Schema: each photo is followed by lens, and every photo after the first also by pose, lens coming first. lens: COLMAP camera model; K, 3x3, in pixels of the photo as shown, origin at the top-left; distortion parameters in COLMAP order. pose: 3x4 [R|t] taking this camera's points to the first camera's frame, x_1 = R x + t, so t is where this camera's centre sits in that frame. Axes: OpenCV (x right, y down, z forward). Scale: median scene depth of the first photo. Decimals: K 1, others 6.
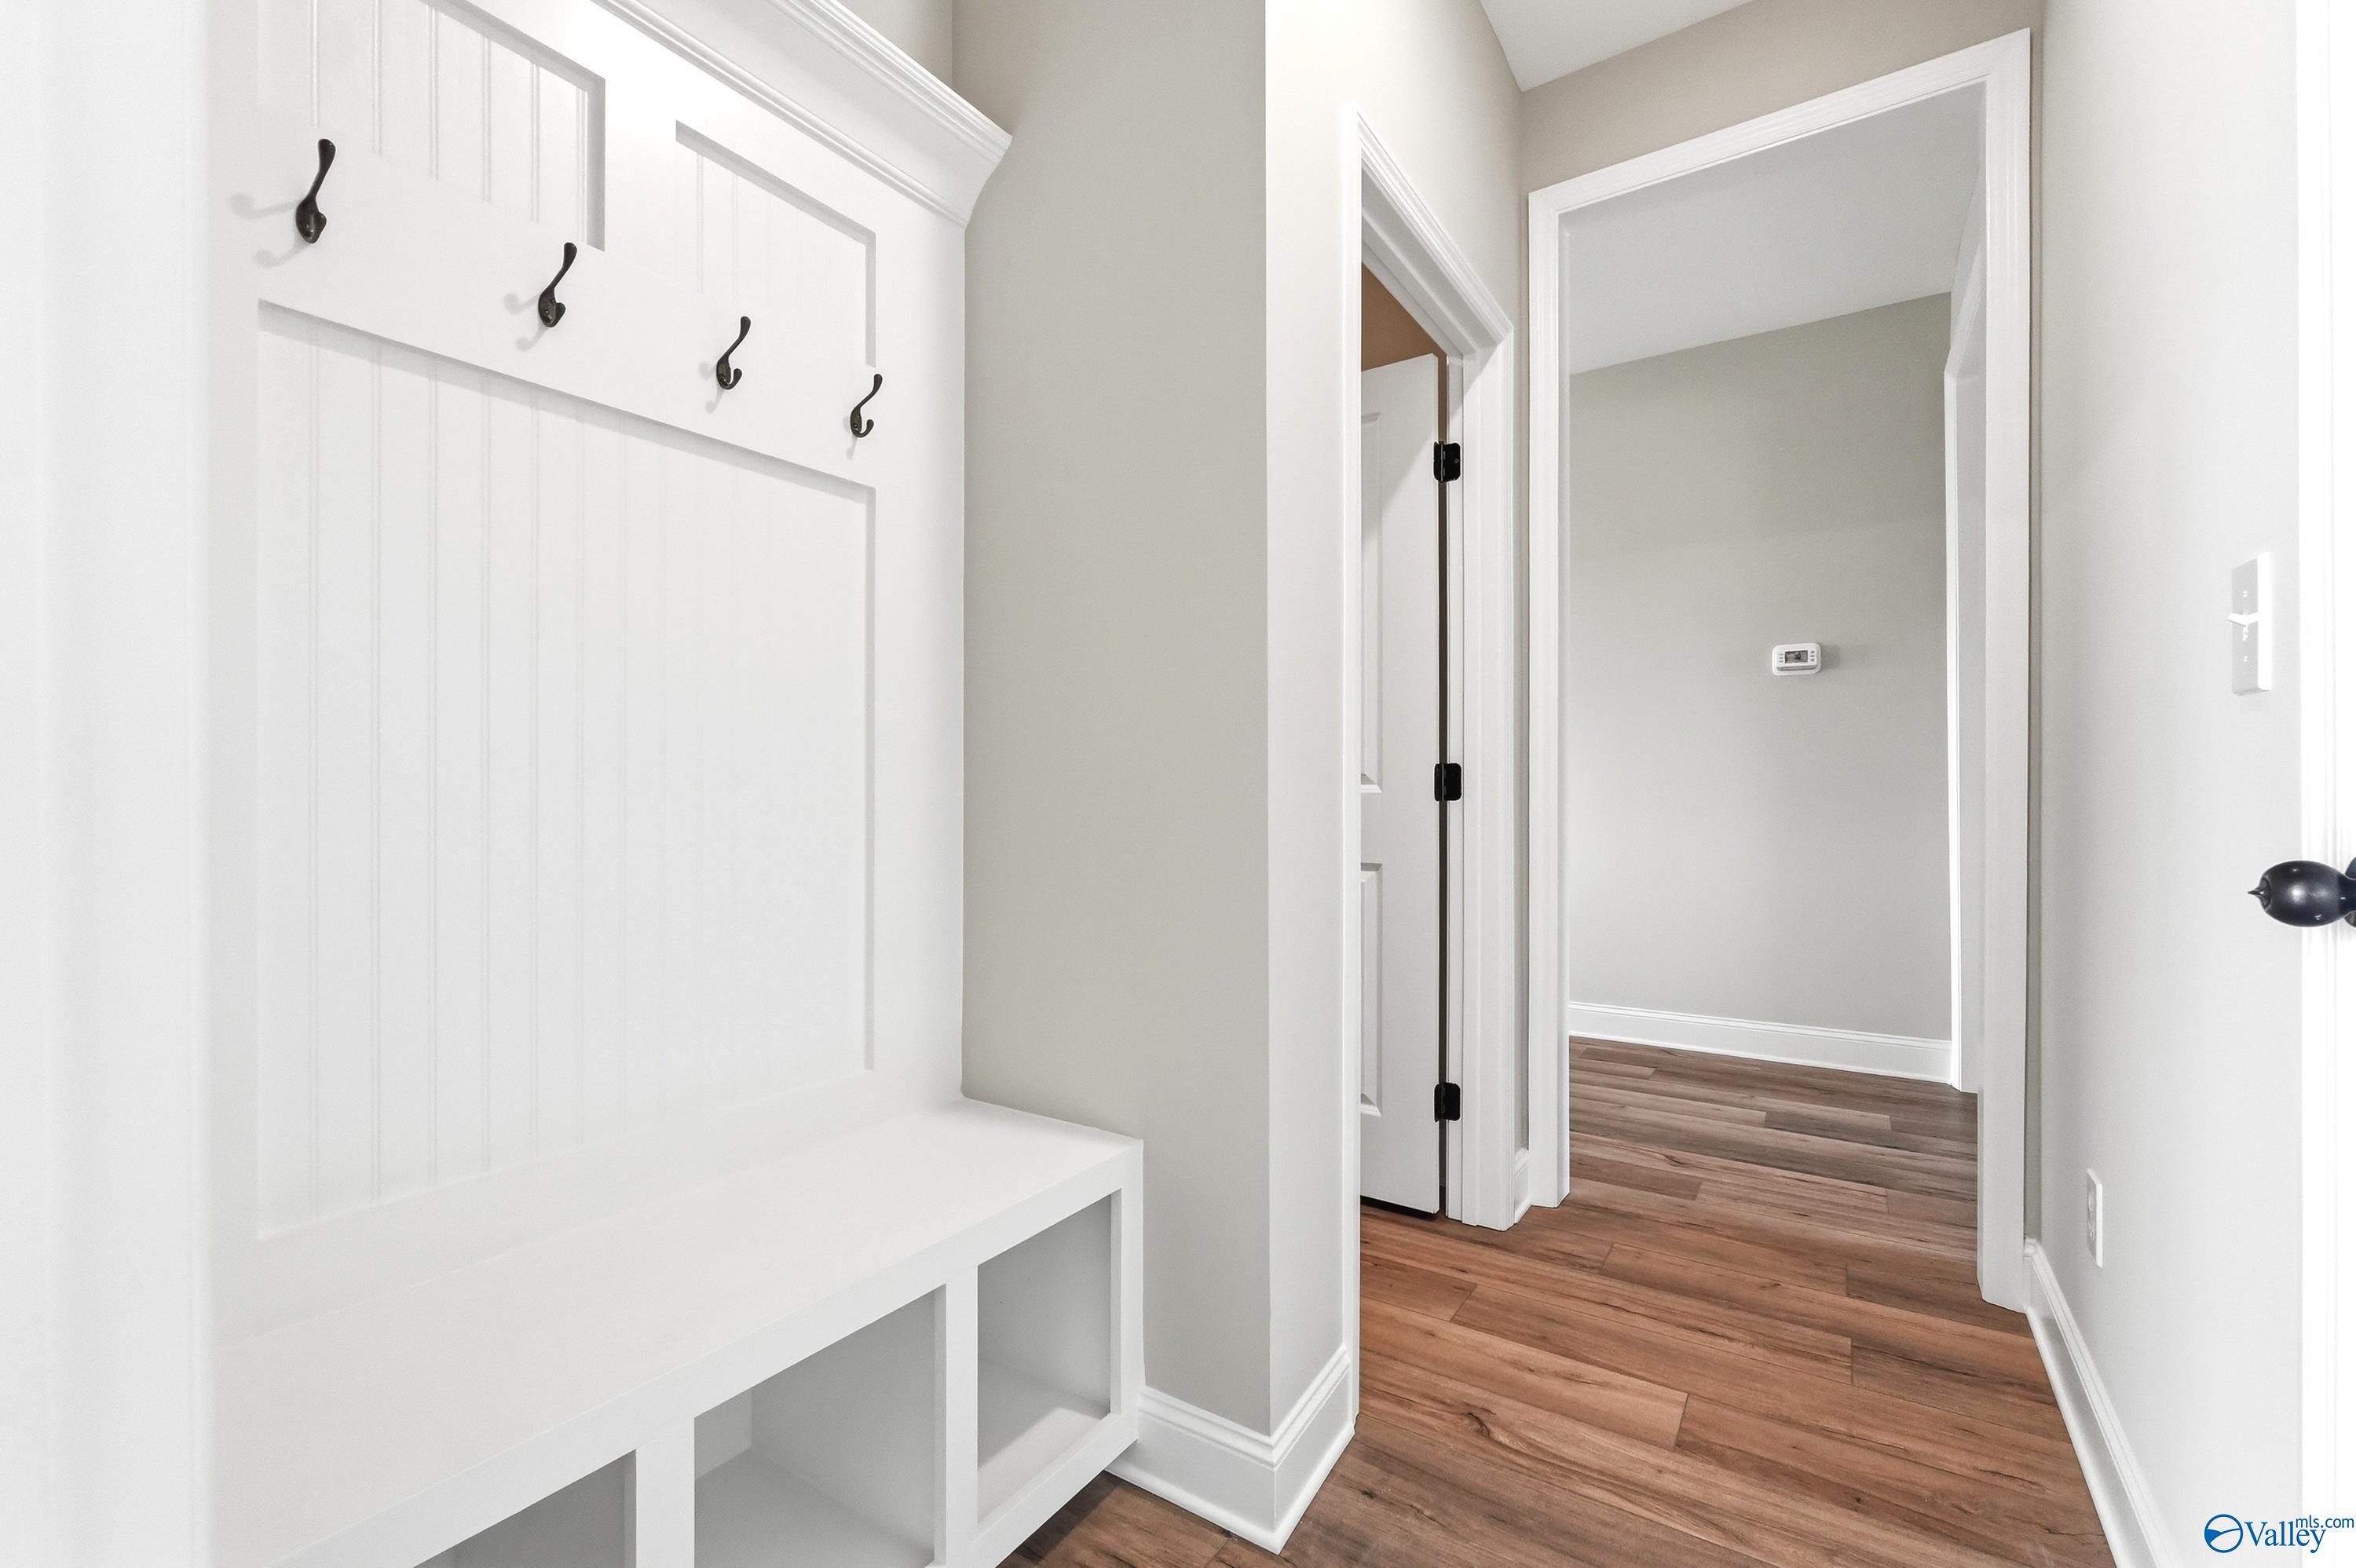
lens RADIAL K [[1010.1, 0, 1117.6], [0, 1010.1, 779.0], [0, 0, 1]] dist [0.015228, 0.000042]
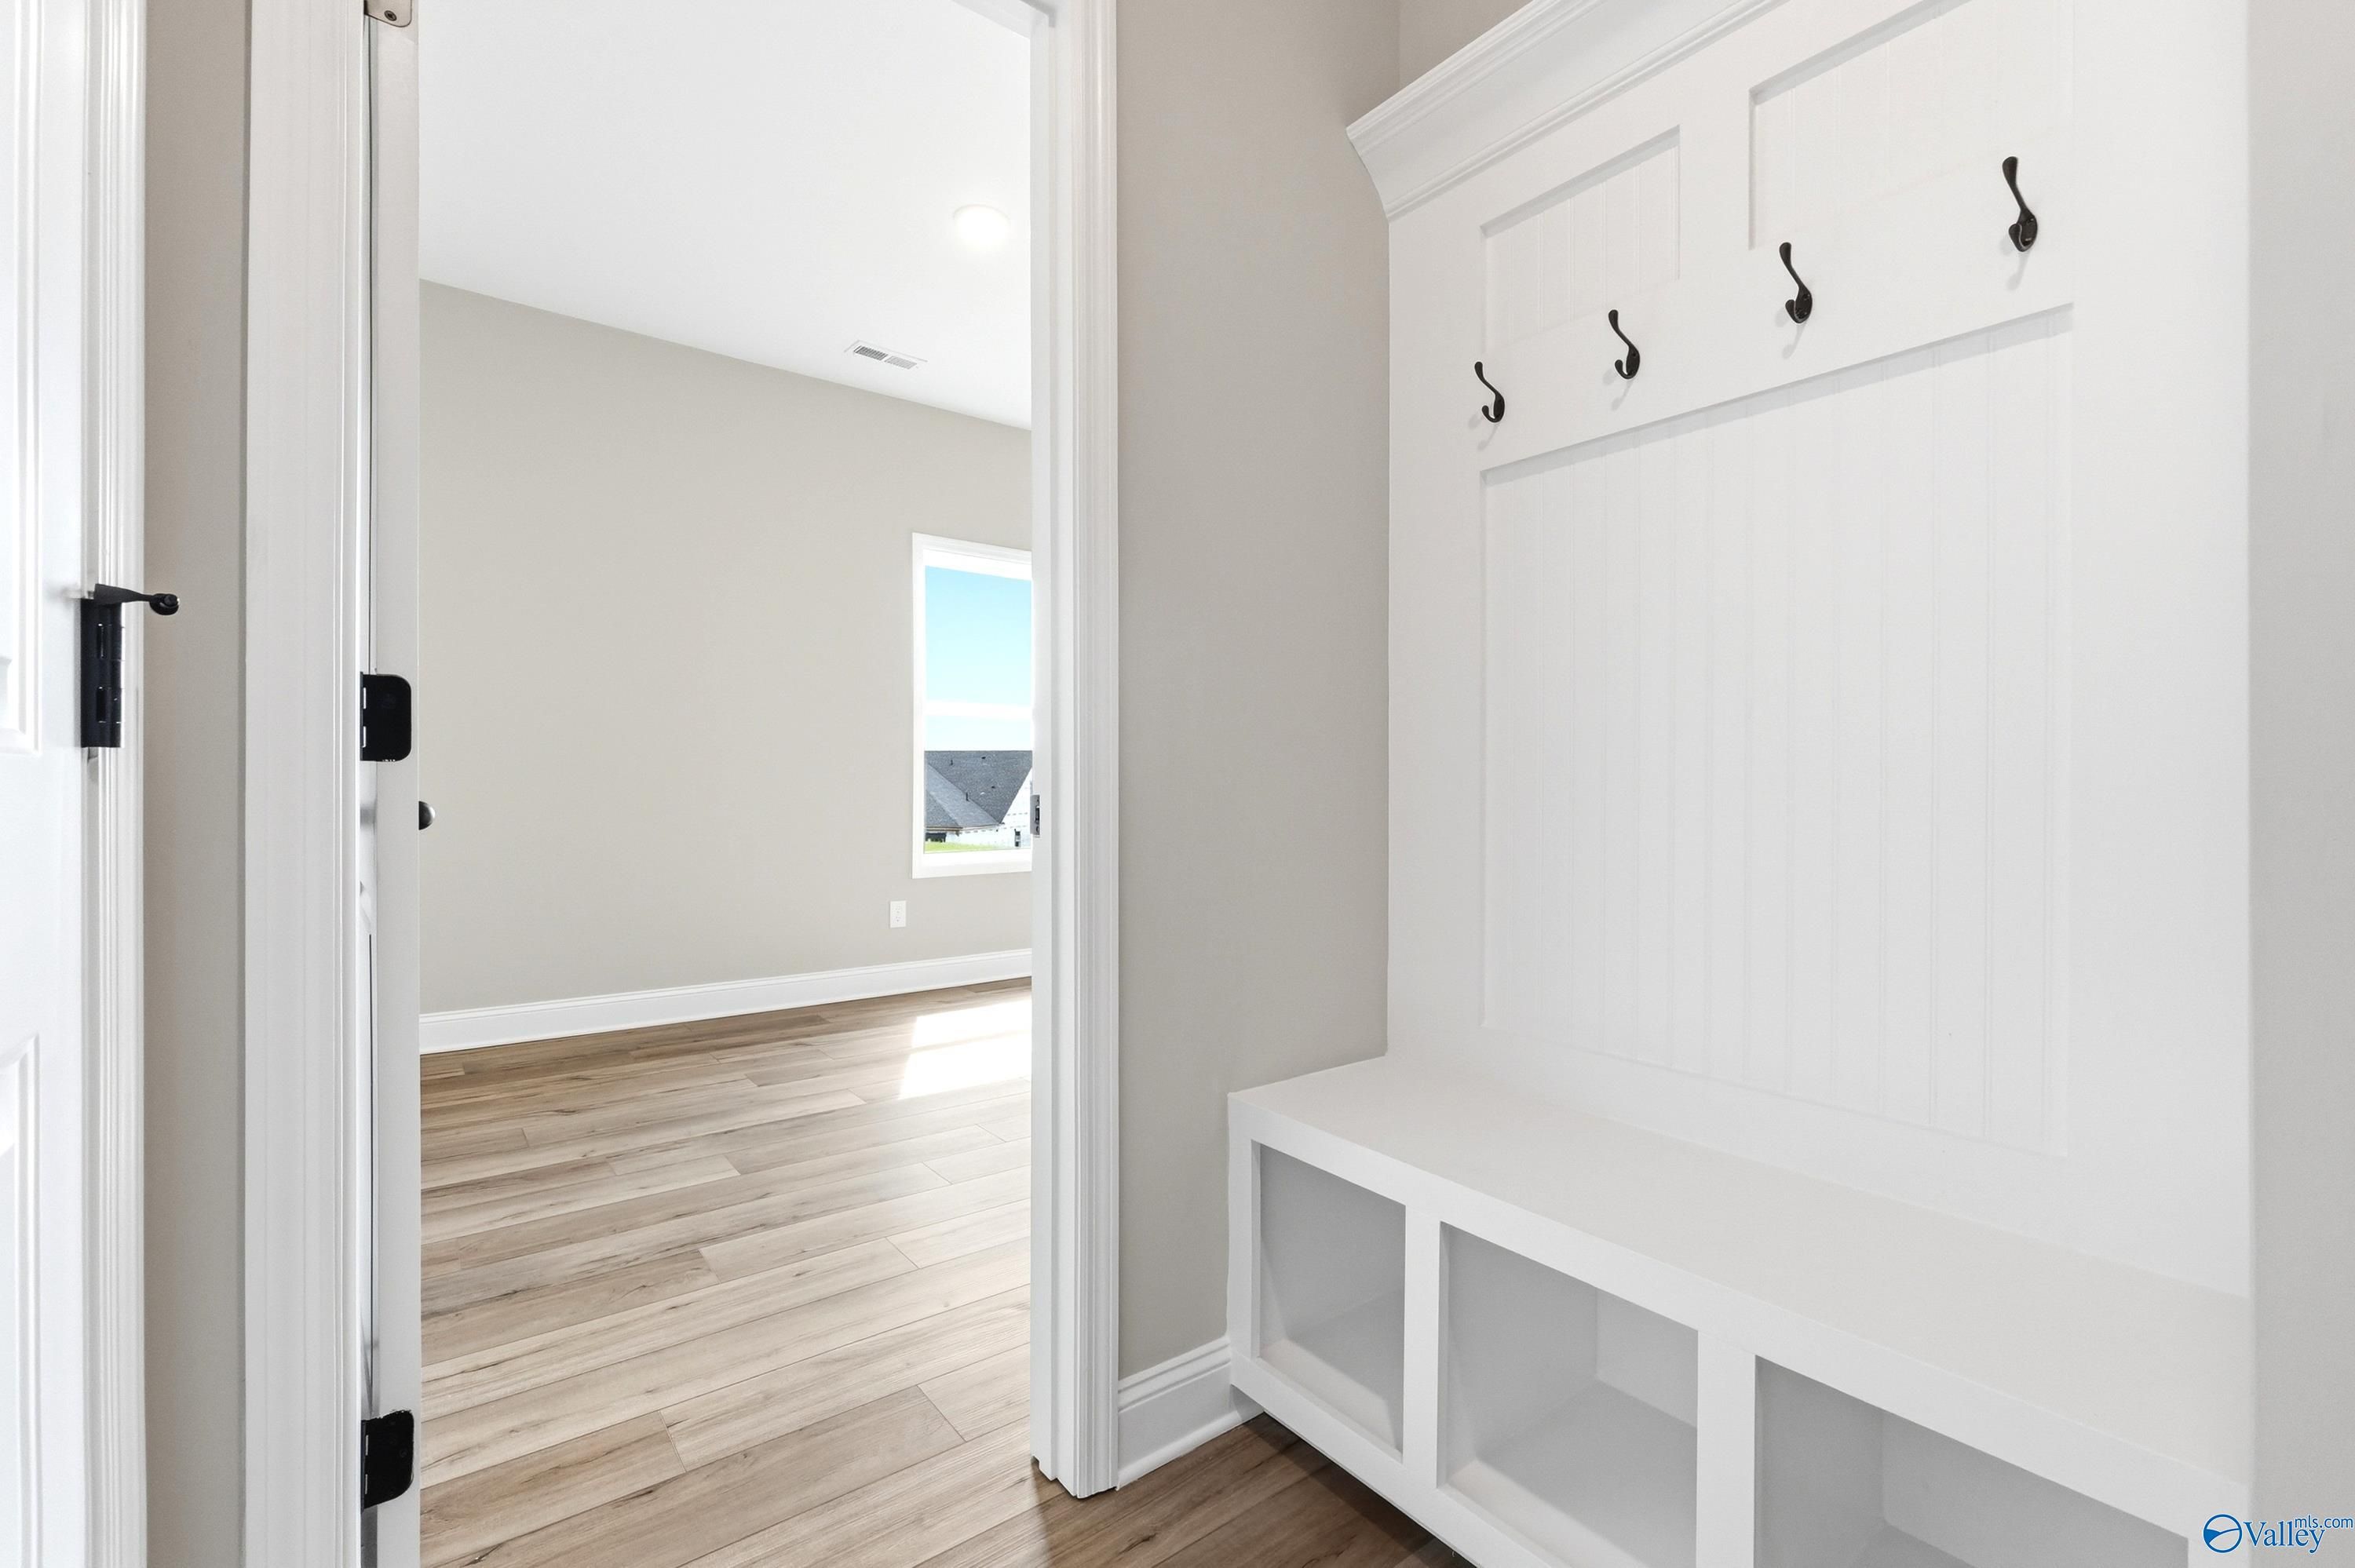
lens RADIAL K [[1011.1, 0, 1172.1], [0, 1011.1, 797.1], [0, 0, 1]] dist [-0.004388, 0.000154]
pose [[-0.274967, 0.015763, -0.961324, 0.731458], [0.006505, 0.999873, 0.014534, 0.030834], [0.961432, -0.002256, -0.275035, 0.776381]]
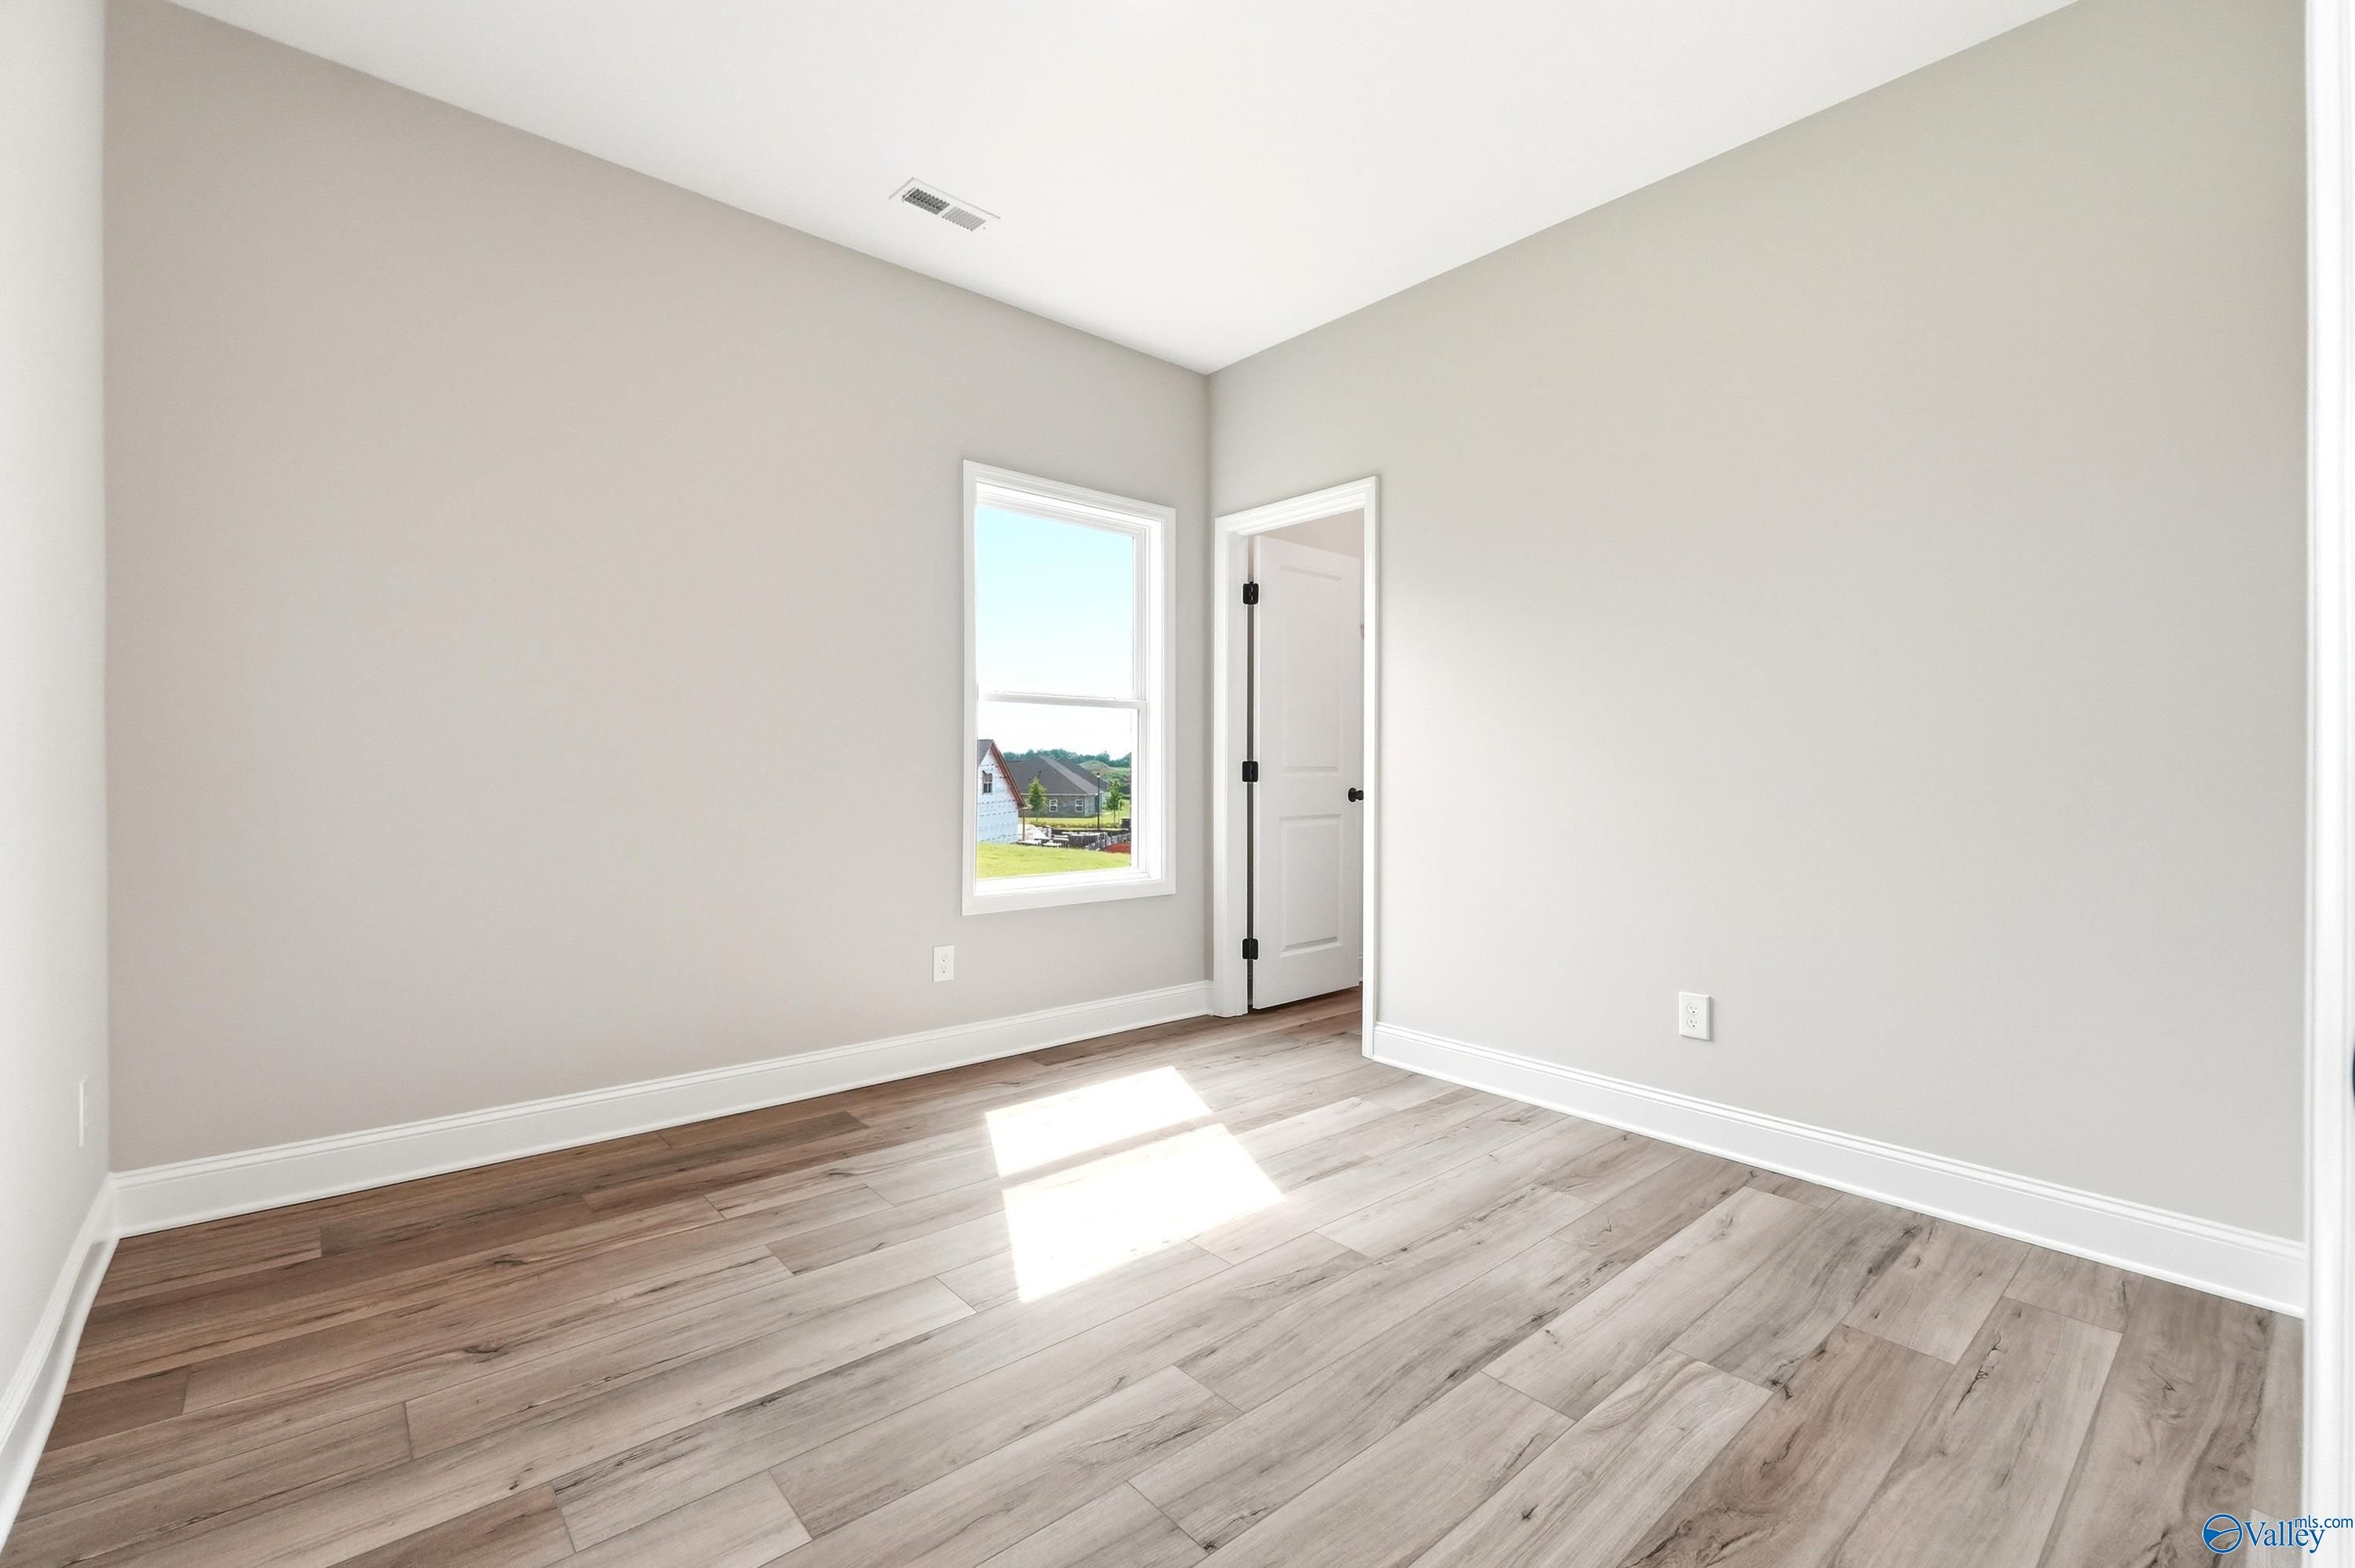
lens RADIAL K [[1011.1, 0, 1180.3], [0, 1011.1, 778.1], [0, 0, 1]] dist [-0.004388, 0.000154]
pose [[-0.220042, 0.009631, -0.975443, 0.472729], [0.005593, 0.999947, 0.008611, 0.009512], [0.975474, -0.003561, -0.220084, 0.505591]]
